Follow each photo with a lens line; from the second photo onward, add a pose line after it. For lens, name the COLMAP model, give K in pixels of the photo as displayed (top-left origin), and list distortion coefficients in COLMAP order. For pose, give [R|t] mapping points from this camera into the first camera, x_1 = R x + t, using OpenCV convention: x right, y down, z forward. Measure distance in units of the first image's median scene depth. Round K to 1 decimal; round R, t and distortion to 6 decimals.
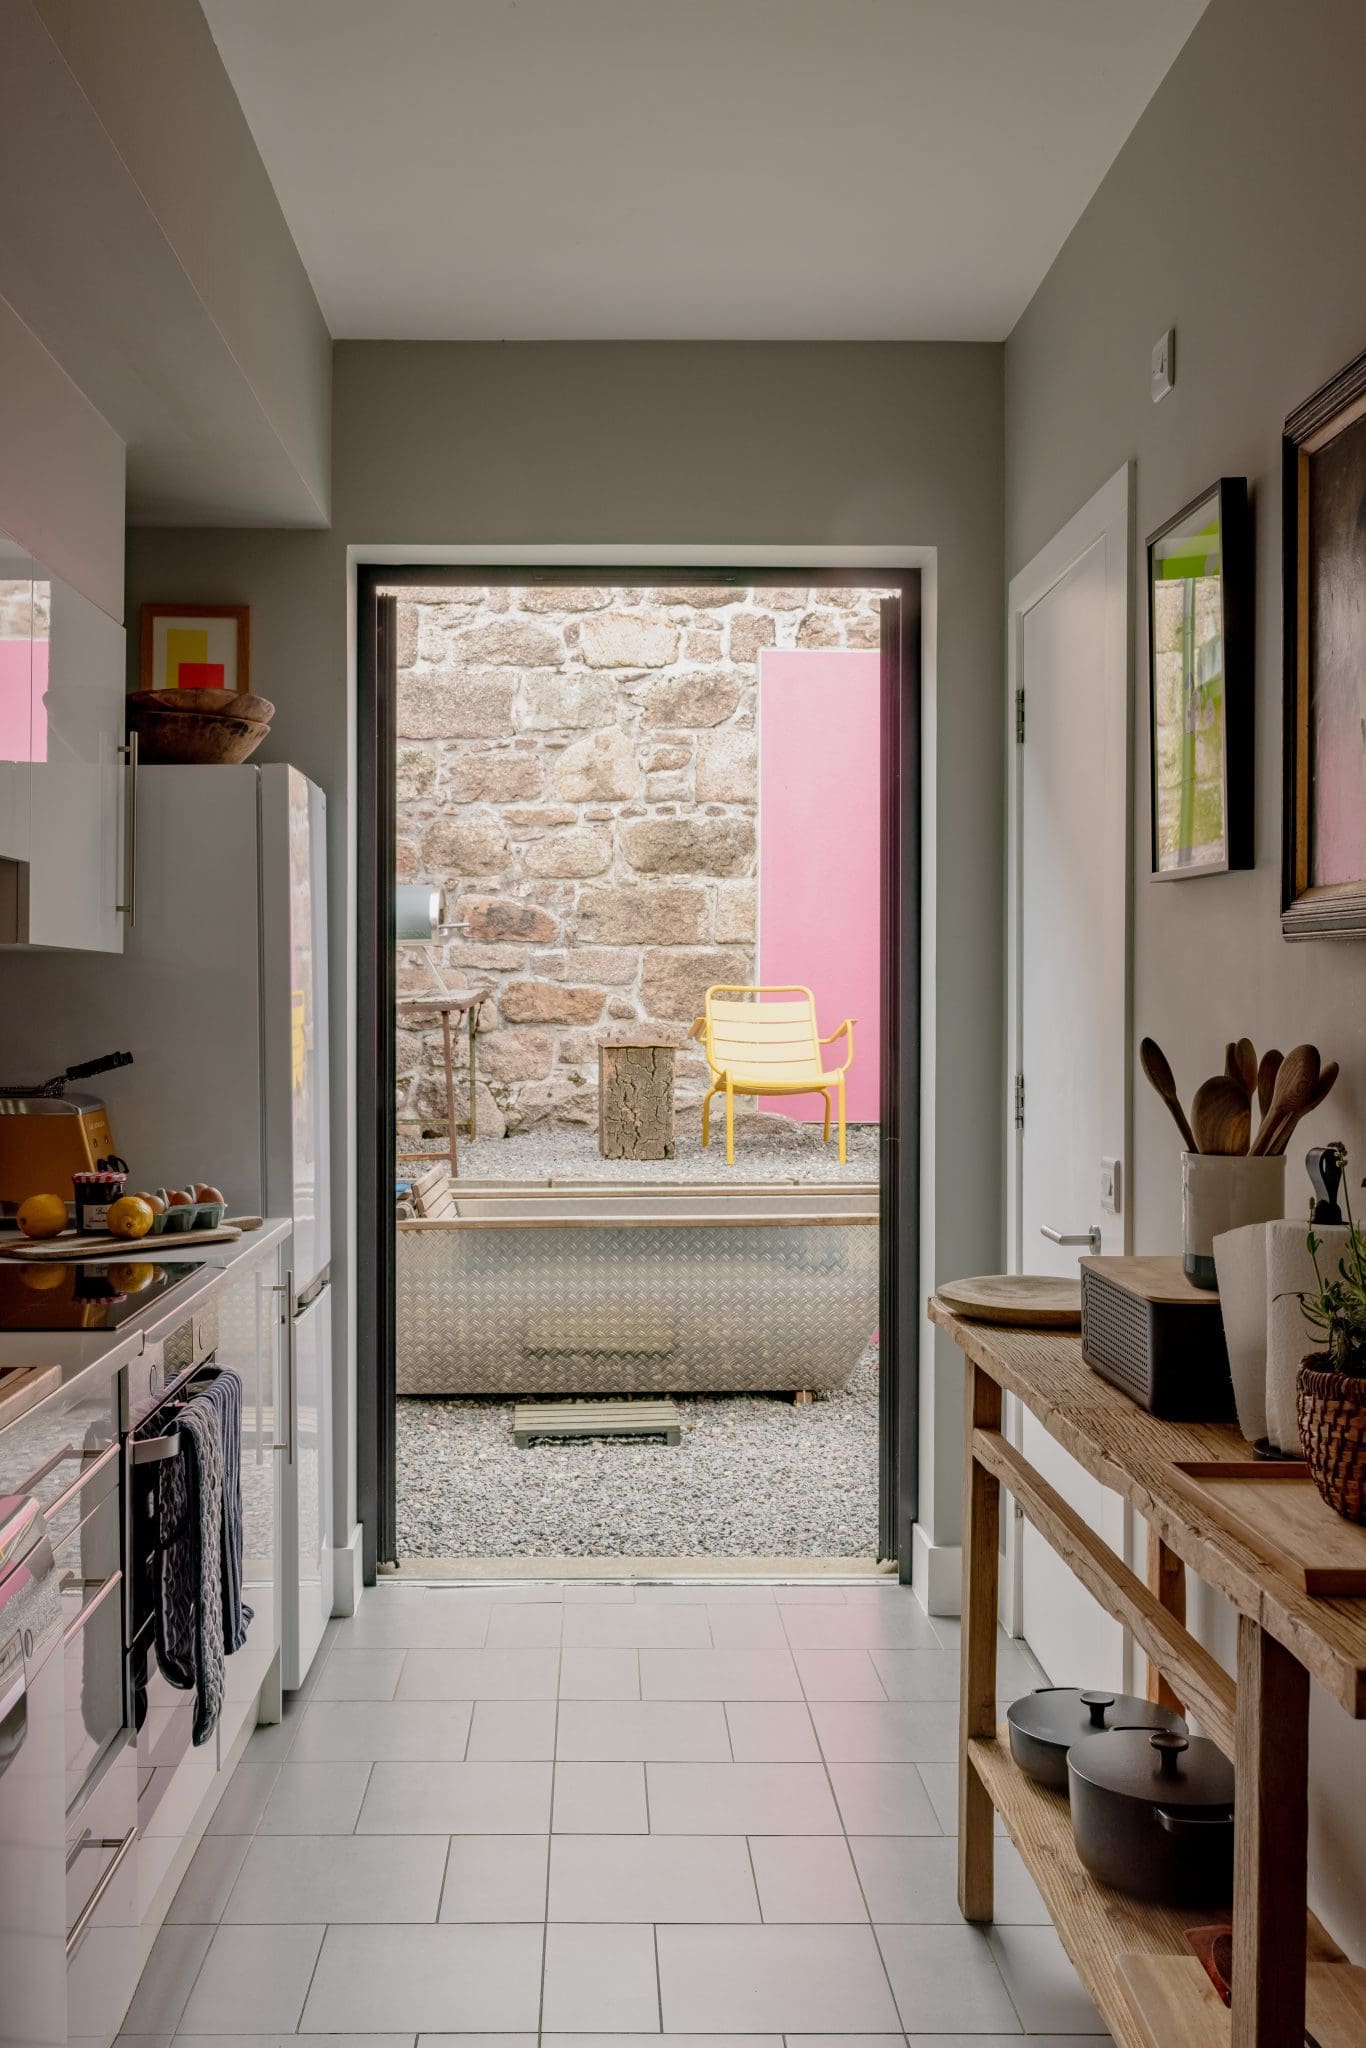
lens RADIAL K [[4730.3, 0, 683.0], [0, 4730.3, 1023.5], [0, 0, 1]] dist [0.285456, 0.000000]
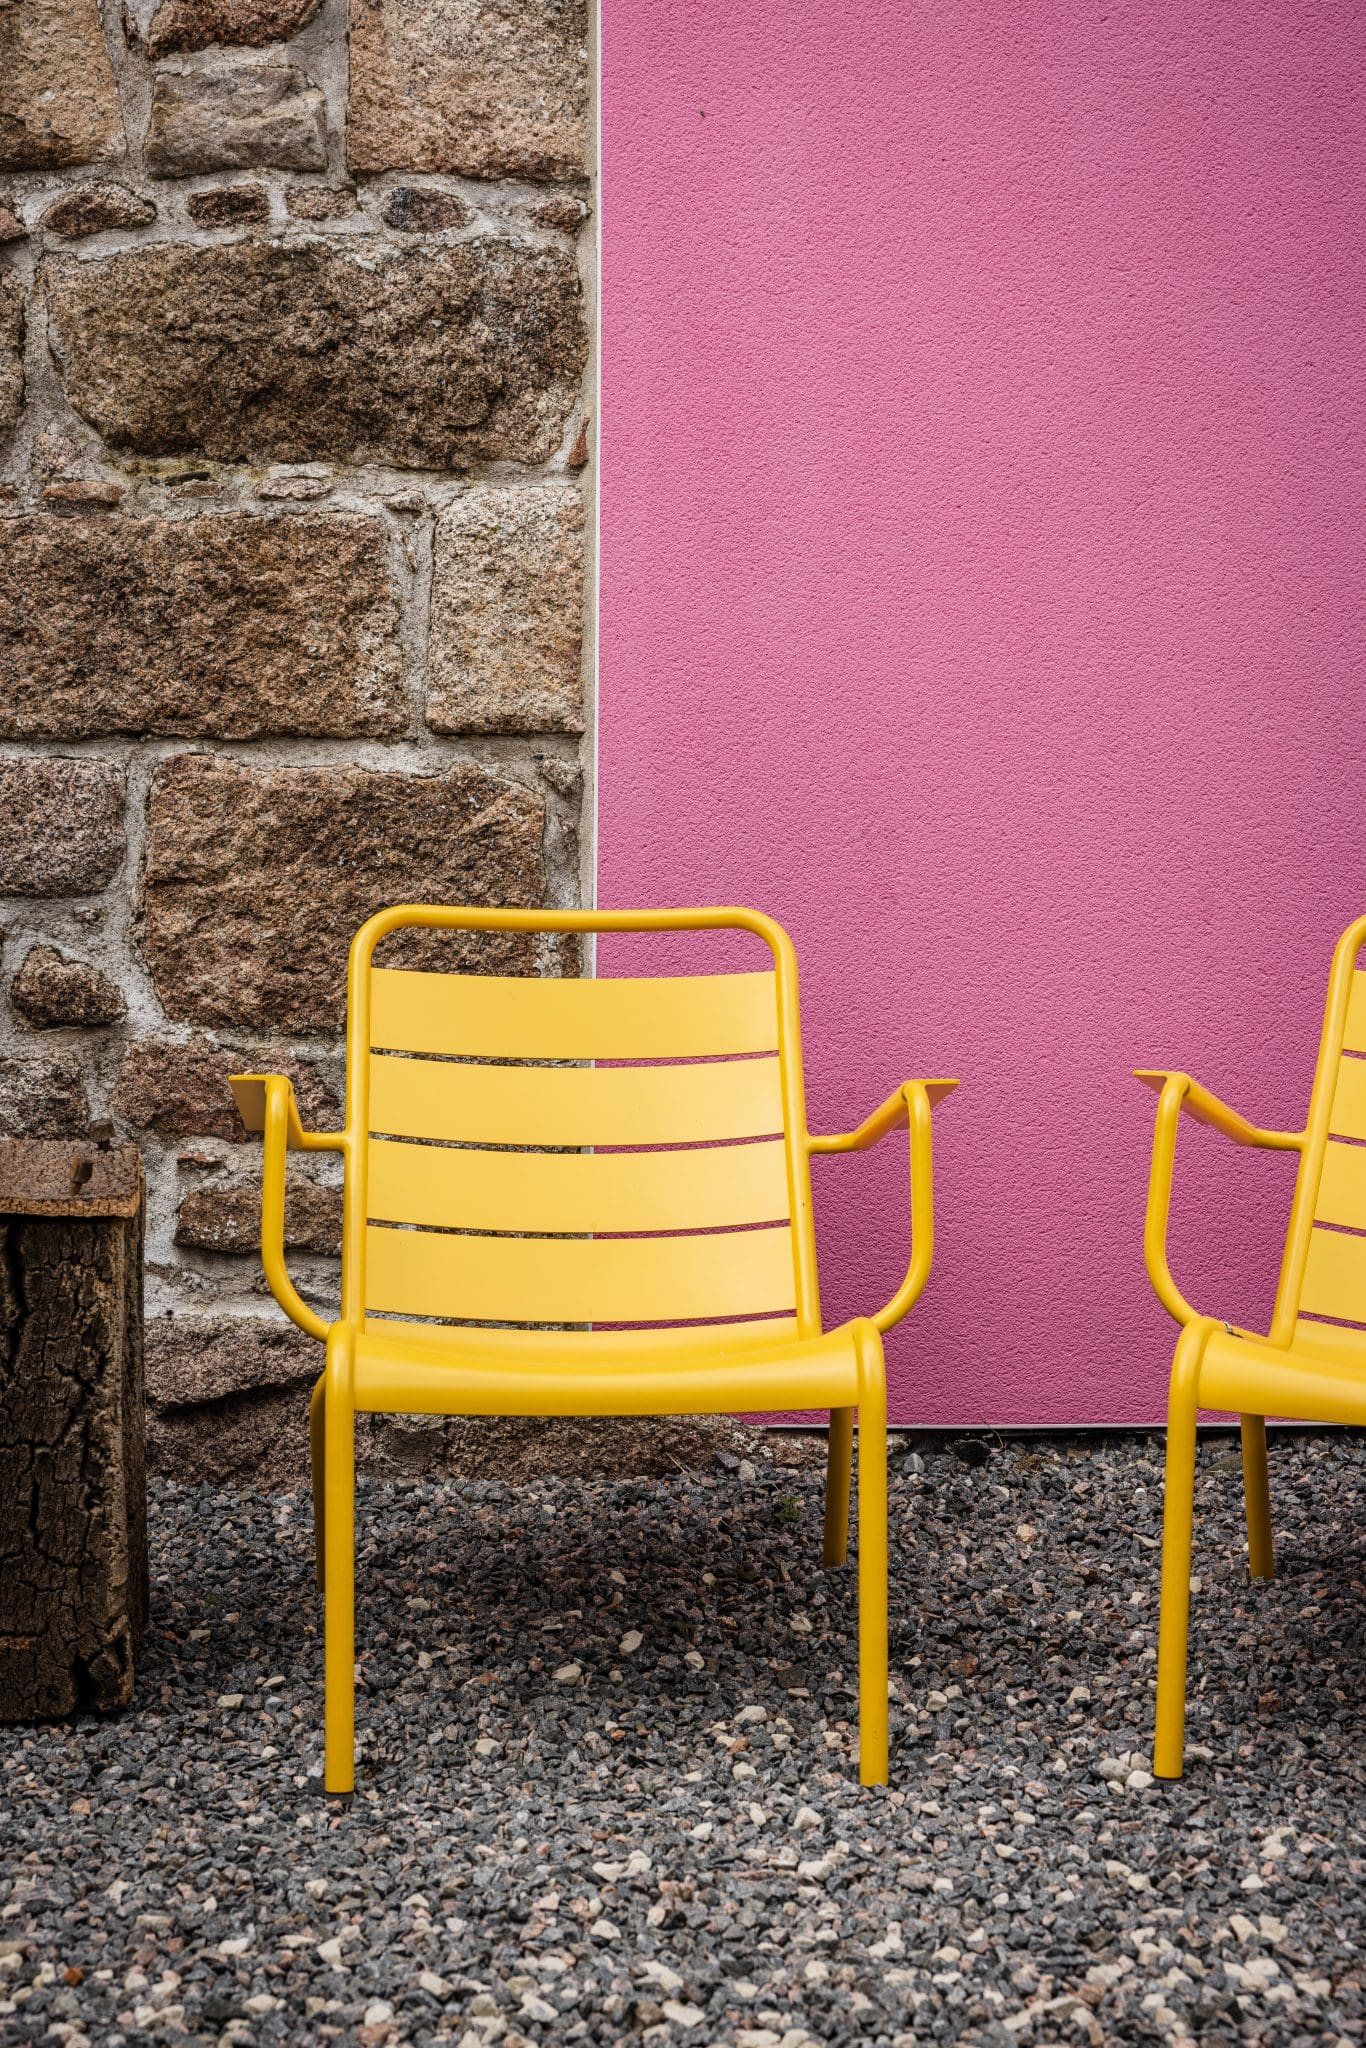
lens RADIAL K [[4730.3, 0, 682.4], [0, 4730.3, 1023.5], [0, 0, 1]] dist [0.285456, 0.000000]
pose [[0.998715, 0.001726, -0.050646, 0.033741], [0.000872, 0.998687, 0.051229, -0.014432], [0.050668, -0.051207, 0.997402, 0.743167]]
